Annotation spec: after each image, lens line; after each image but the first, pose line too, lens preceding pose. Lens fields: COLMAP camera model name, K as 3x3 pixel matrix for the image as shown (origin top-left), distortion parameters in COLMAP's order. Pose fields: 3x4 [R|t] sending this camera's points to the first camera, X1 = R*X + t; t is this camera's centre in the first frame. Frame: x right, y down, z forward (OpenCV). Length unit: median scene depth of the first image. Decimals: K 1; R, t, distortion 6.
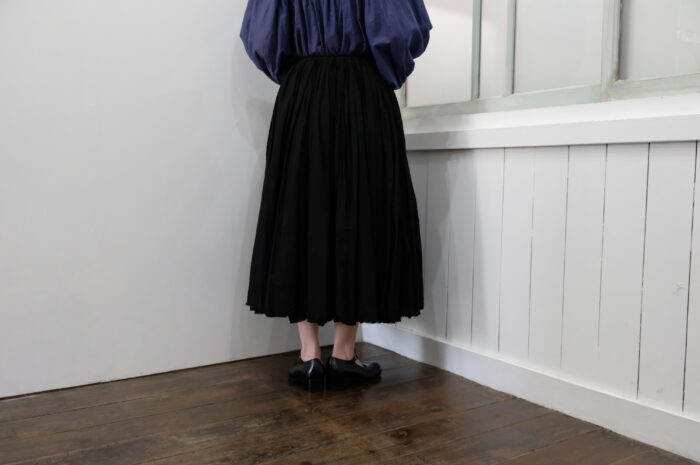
lens RADIAL K [[670.1, 0, 350.0], [0, 670.1, 232.9], [0, 0, 1]] dist [0.046431, 0.000000]
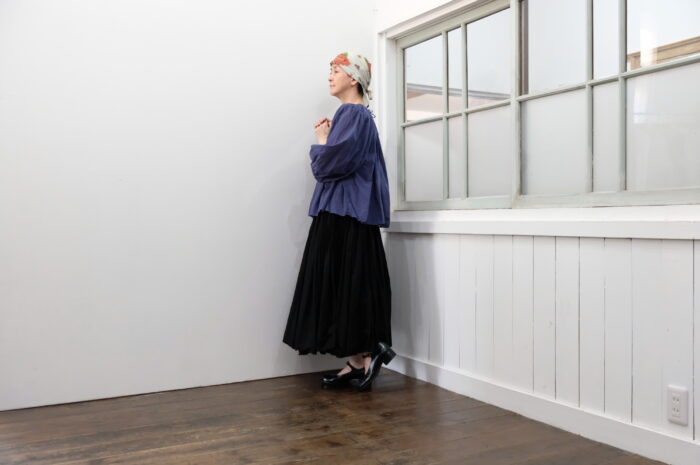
lens RADIAL K [[722.7, 0, 350.8], [0, 722.7, 233.2], [0, 0, 1]] dist [-0.156440, 0.000000]
pose [[0.995307, -0.007979, -0.096438, 0.157260], [0.002385, 0.998315, -0.057981, -0.036935], [0.096739, 0.057479, 0.993649, -0.731742]]
